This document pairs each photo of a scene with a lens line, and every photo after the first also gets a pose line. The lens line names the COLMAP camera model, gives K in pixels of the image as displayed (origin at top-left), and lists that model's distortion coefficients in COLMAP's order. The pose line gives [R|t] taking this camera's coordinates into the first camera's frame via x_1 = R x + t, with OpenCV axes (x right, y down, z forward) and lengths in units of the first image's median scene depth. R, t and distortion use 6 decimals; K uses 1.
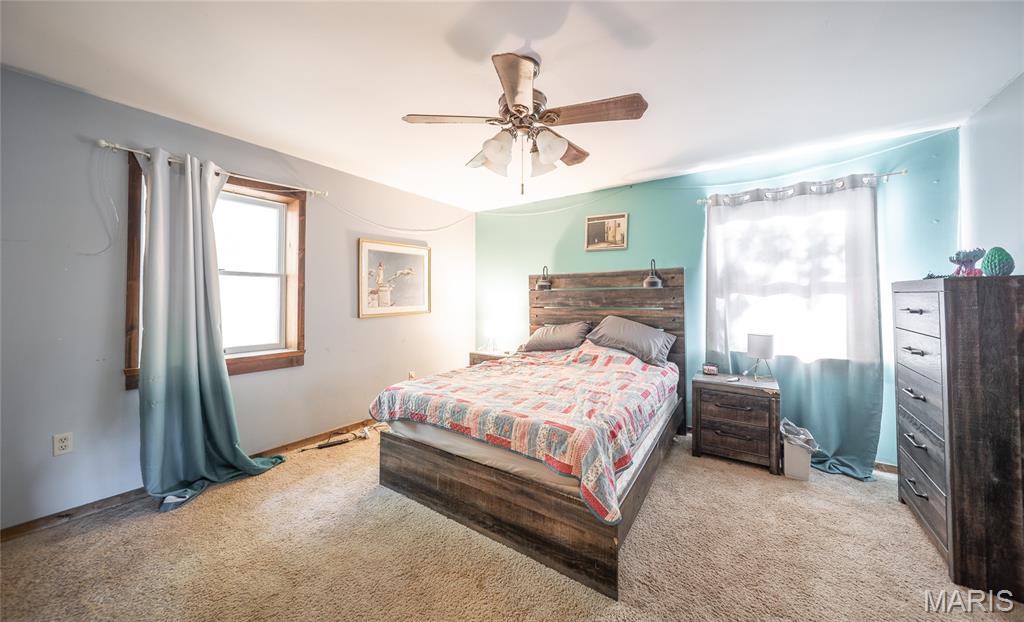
lens RADIAL K [[364.9, 0, 511.1], [0, 364.9, 294.5], [0, 0, 1]] dist [-0.000433, -0.000067]
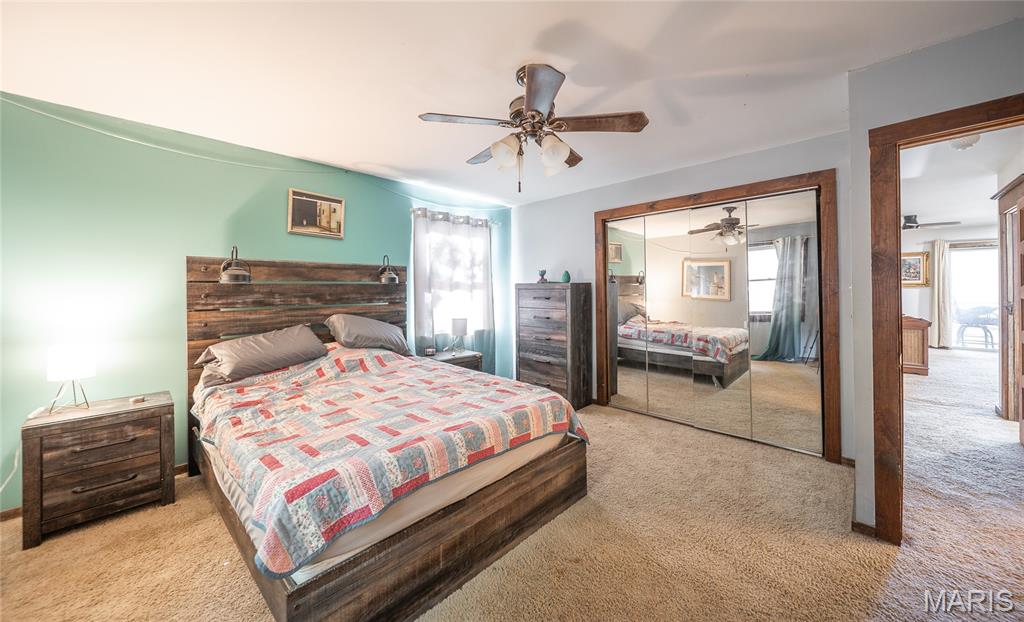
lens RADIAL K [[364.9, 0, 511.1], [0, 364.9, 294.5], [0, 0, 1]] dist [-0.000433, -0.000067]
pose [[0.149861, -0.008202, 0.988673, -0.586622], [-0.000820, 0.999964, 0.008420, 0.003924], [-0.988707, -0.002073, 0.149849, 0.517839]]
